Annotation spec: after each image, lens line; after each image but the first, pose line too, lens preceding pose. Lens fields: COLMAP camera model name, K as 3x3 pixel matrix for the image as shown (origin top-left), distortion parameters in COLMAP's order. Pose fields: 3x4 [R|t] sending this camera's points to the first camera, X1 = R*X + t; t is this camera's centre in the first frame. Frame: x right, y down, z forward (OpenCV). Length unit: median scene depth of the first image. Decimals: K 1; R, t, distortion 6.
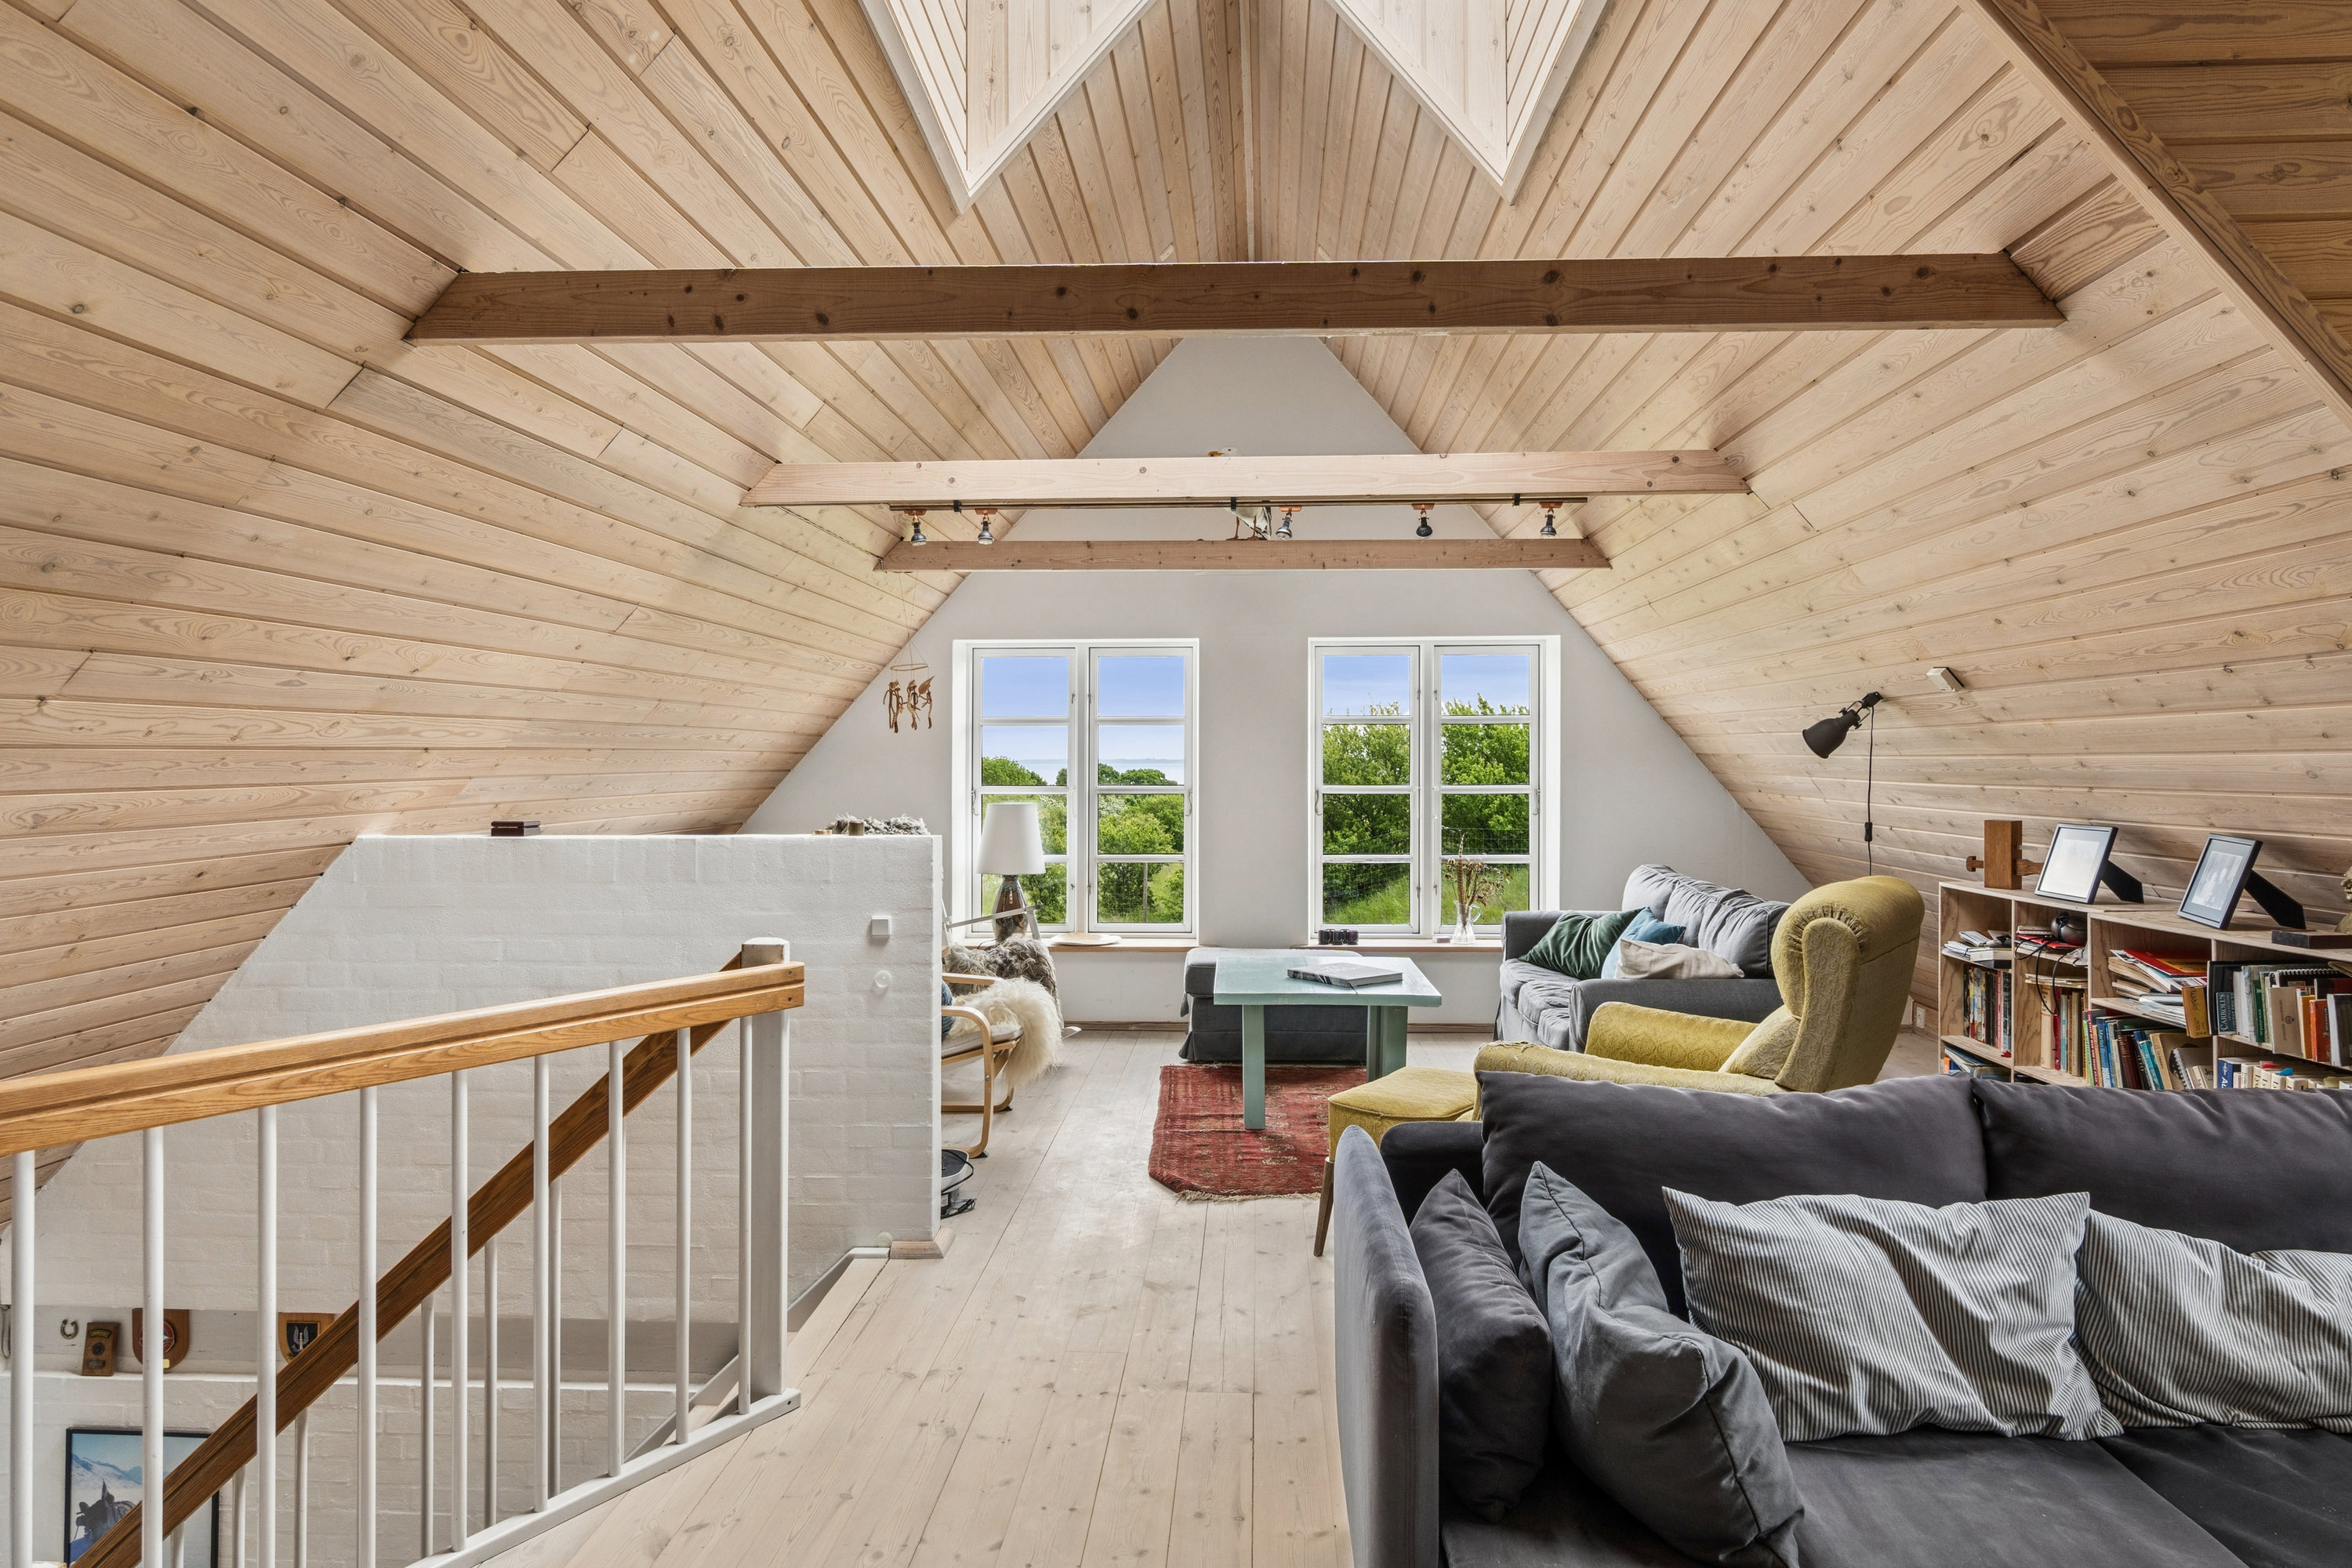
lens RADIAL K [[1831.6, 0, 1159.7], [0, 1831.6, 779.8], [0, 0, 1]] dist [-0.136576, 0.078839]
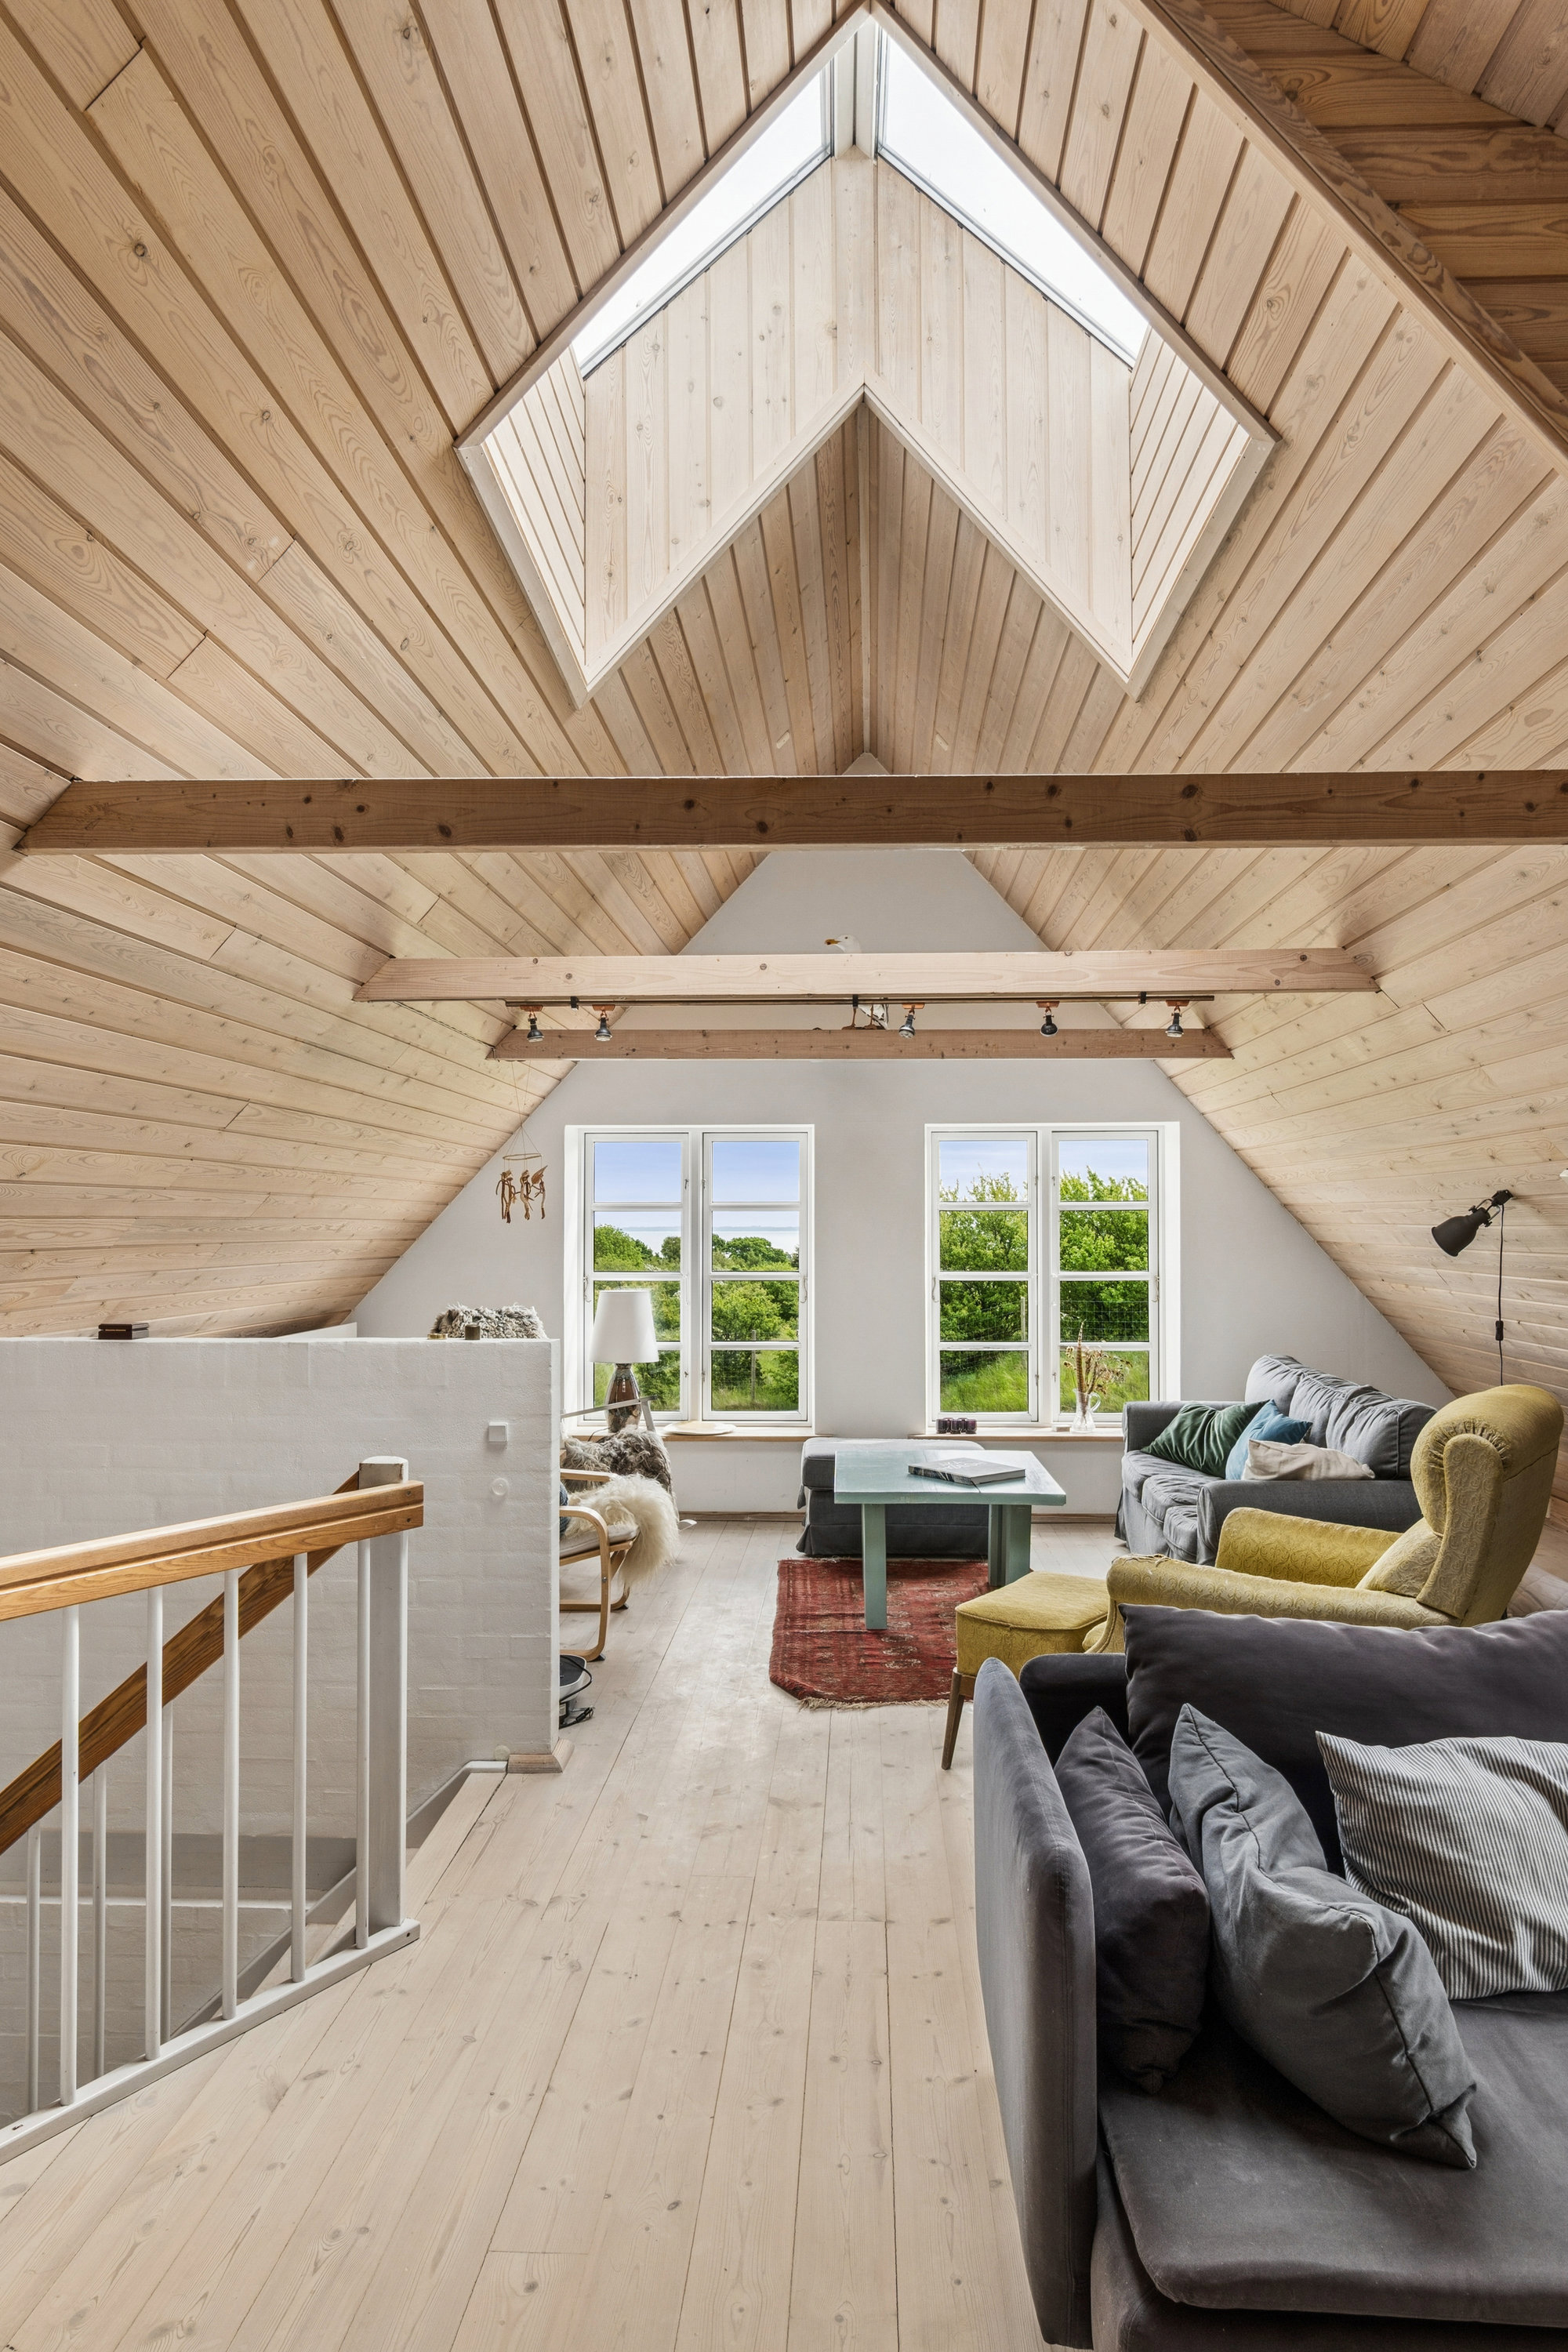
lens RADIAL K [[1831.6, 0, 784.0], [0, 1831.6, 1176.0], [0, 0, 1]] dist [-0.136576, 0.078839]
pose [[0.999903, -0.002828, 0.013639, -0.011192], [0.003259, 0.999492, -0.031693, -0.023978], [-0.013543, 0.031734, 0.999405, 0.014840]]
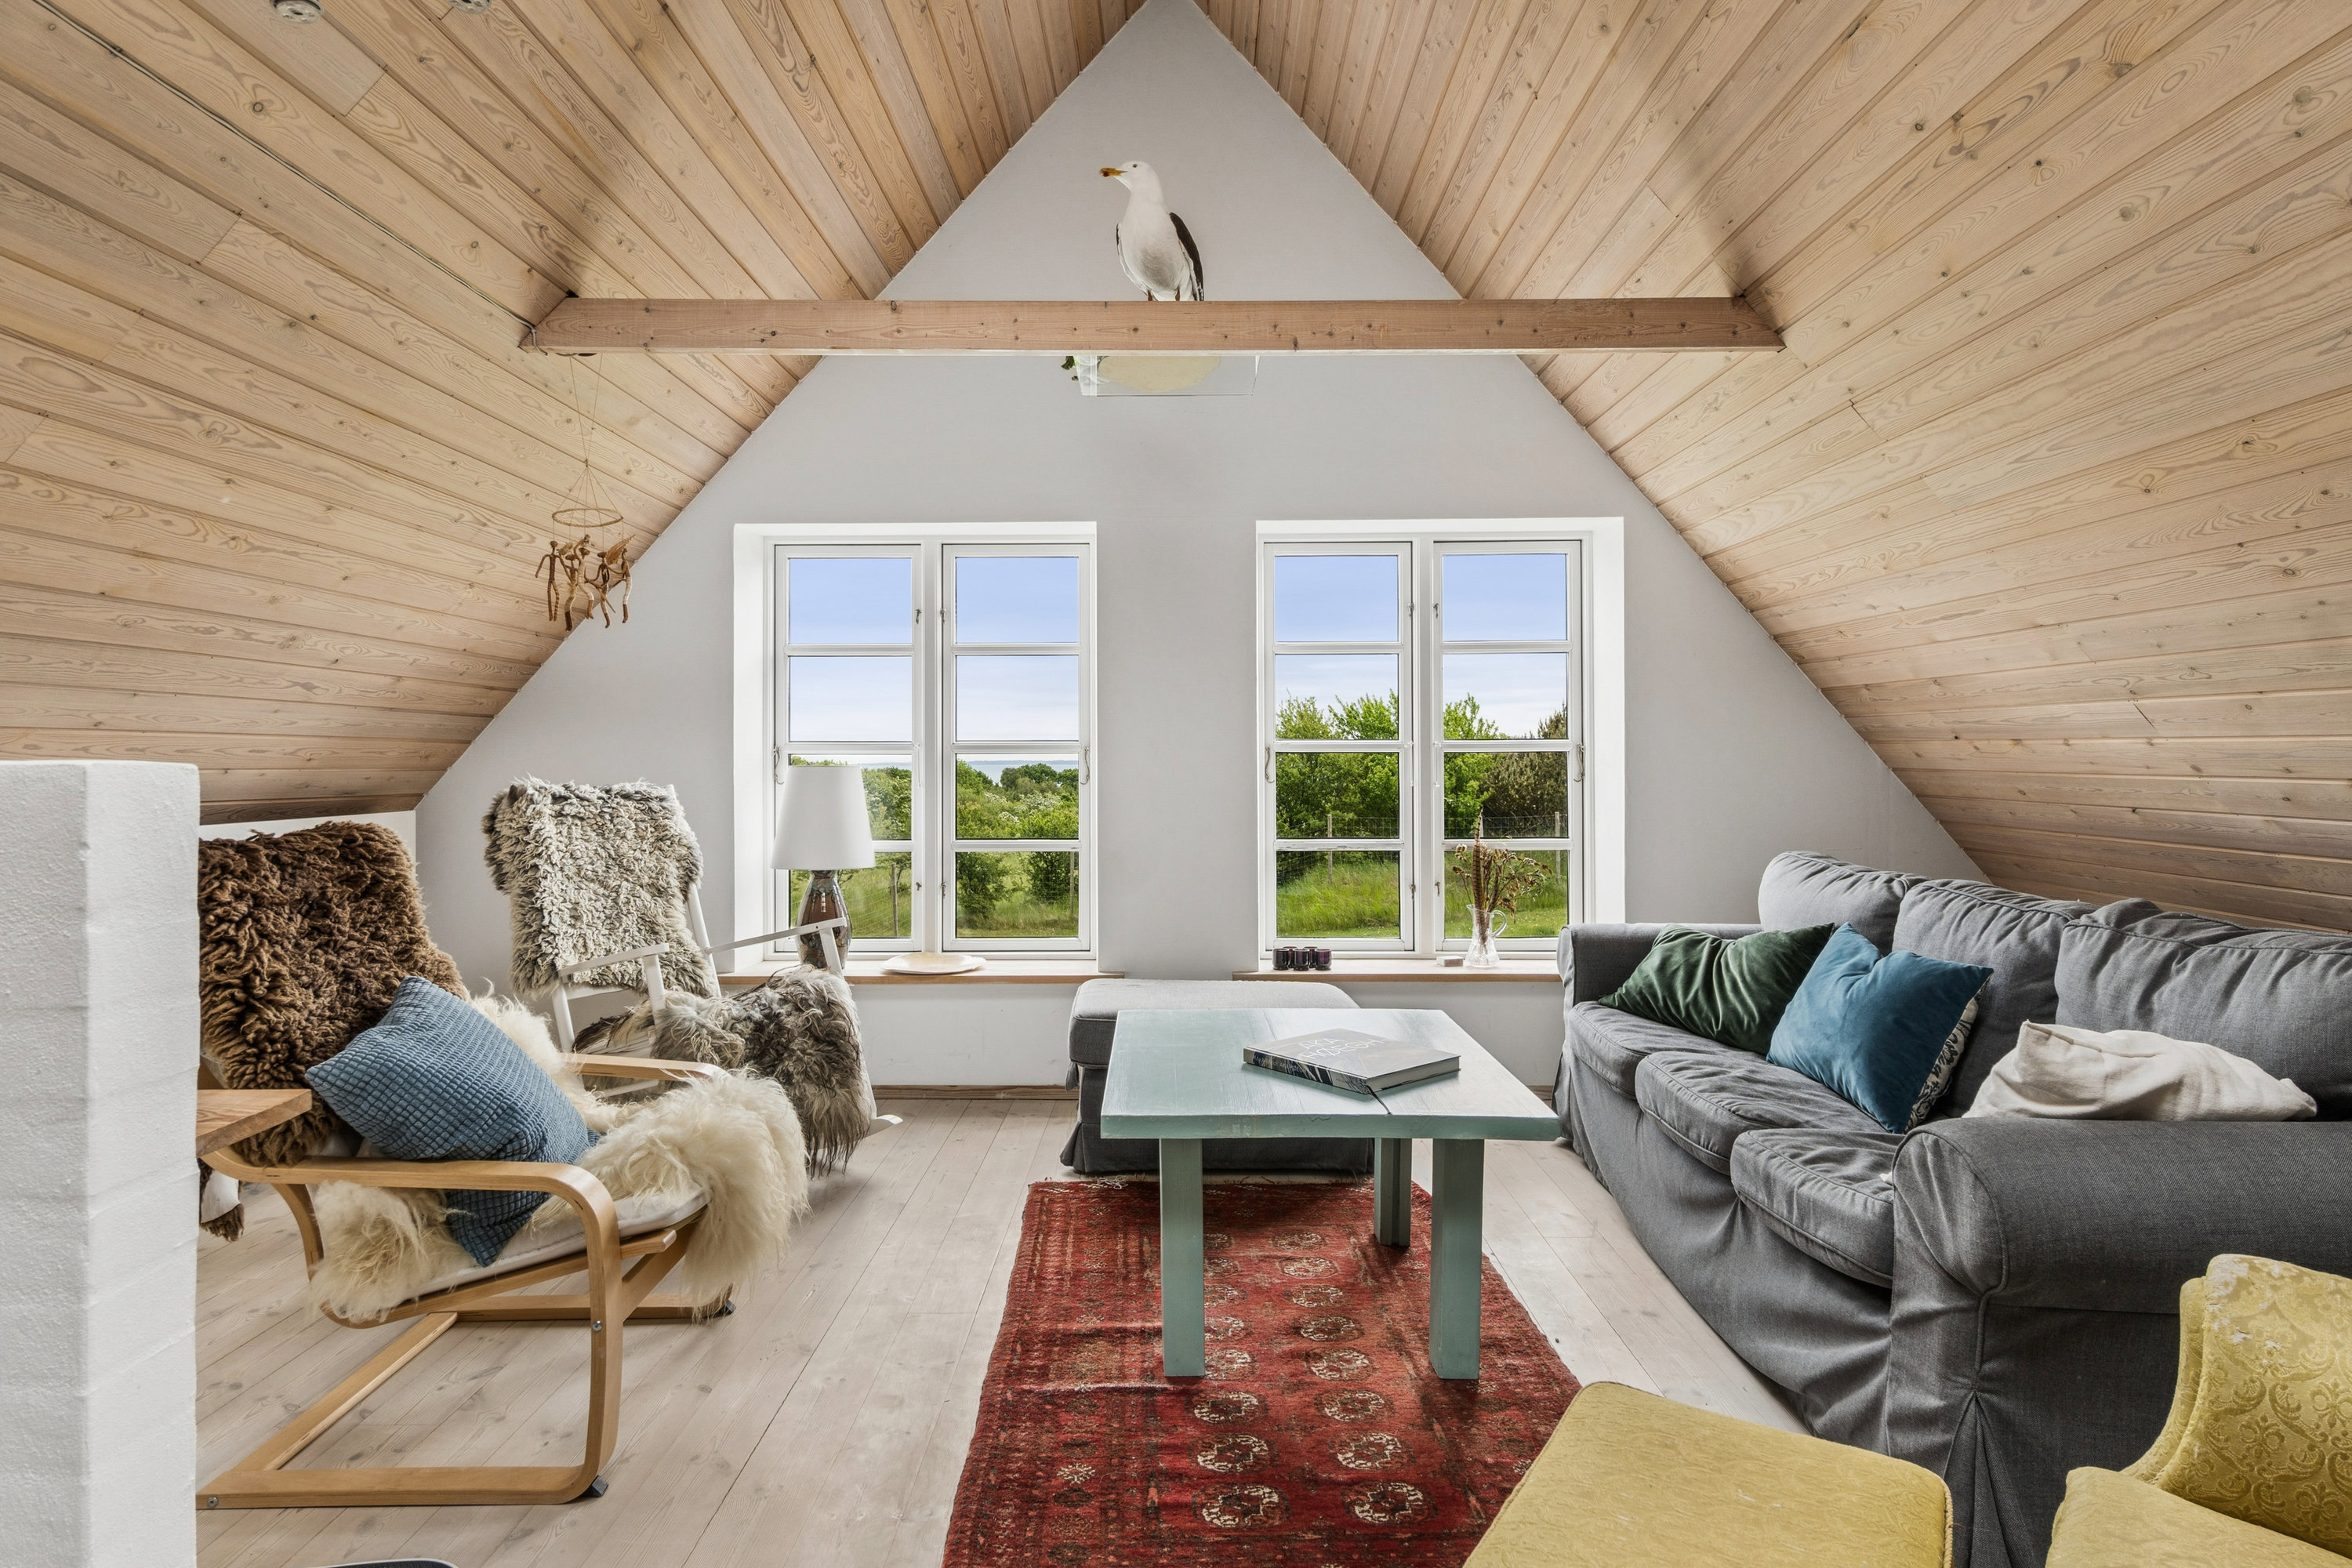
lens RADIAL K [[1238.4, 0, 1176.0], [0, 1238.4, 784.0], [0, 0, 1]] dist [-0.002962, -0.001028]
pose [[0.998675, -0.003736, 0.051327, 0.035952], [0.004275, 0.999937, -0.010392, 0.034018], [-0.051285, 0.010597, 0.998628, 0.721684]]
